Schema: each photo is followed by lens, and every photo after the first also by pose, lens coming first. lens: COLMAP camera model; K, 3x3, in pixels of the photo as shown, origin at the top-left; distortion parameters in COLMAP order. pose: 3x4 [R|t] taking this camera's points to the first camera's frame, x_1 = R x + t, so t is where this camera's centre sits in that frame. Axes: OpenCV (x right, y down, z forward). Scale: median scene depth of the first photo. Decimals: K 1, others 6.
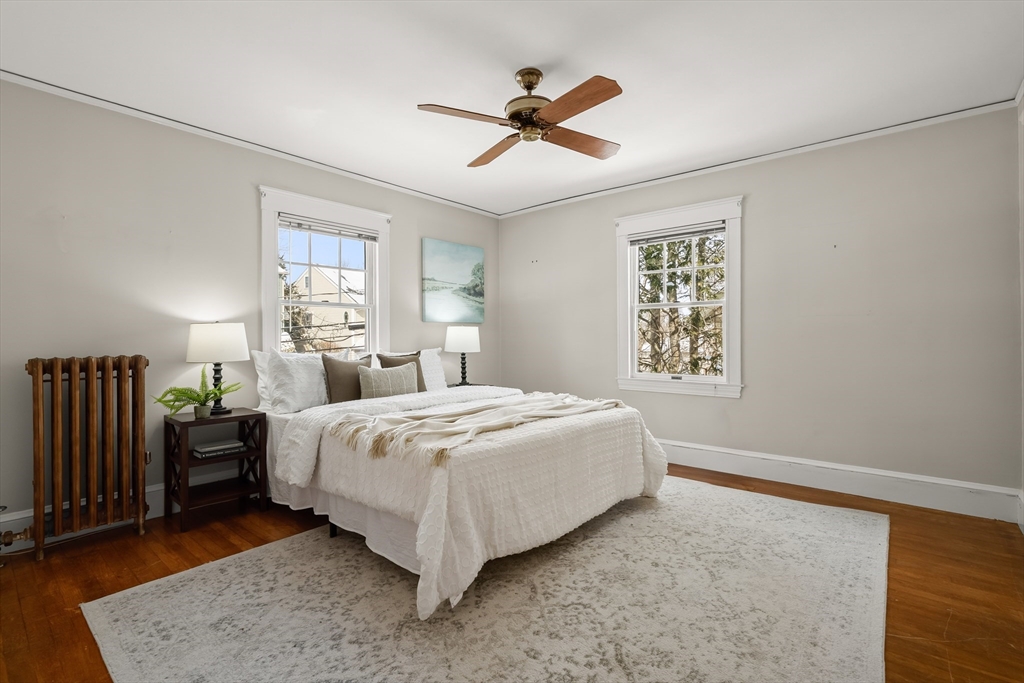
lens RADIAL K [[465.4, 0, 525.9], [0, 465.4, 333.1], [0, 0, 1]] dist [-0.006678, 0.002896]
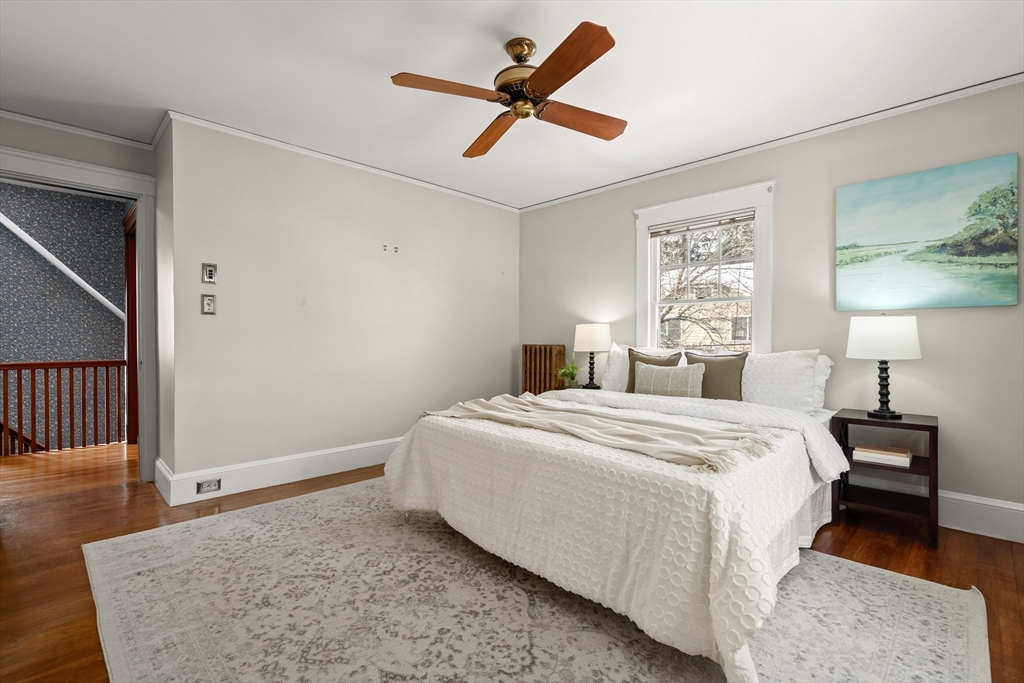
lens RADIAL K [[465.4, 0, 520.5], [0, 465.4, 343.4], [0, 0, 1]] dist [-0.006678, 0.002896]
pose [[-0.089954, 0.021456, -0.995715, 0.714344], [0.011911, 0.999720, 0.020466, 0.004443], [0.995875, -0.010019, -0.090184, 0.838392]]
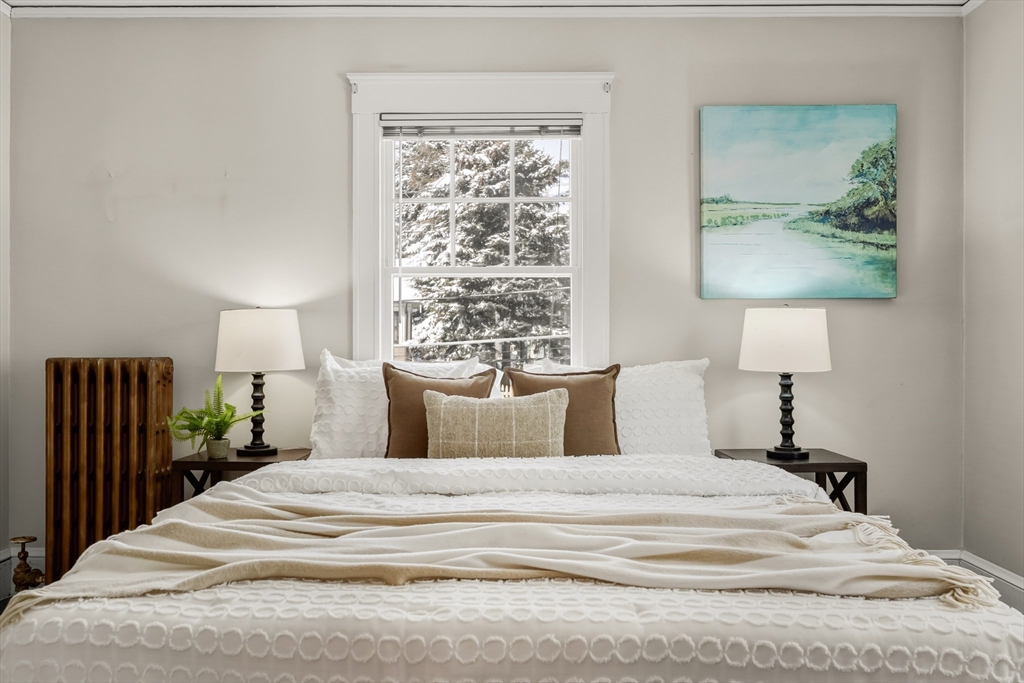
lens RADIAL K [[835.3, 0, 521.6], [0, 835.3, 341.6], [0, 0, 1]] dist [0.003737, 0.004393]
pose [[0.634213, 0.010906, -0.773082, 0.400249], [0.002854, 0.999861, 0.016447, 0.003616], [0.773153, -0.012637, 0.634093, 0.514847]]
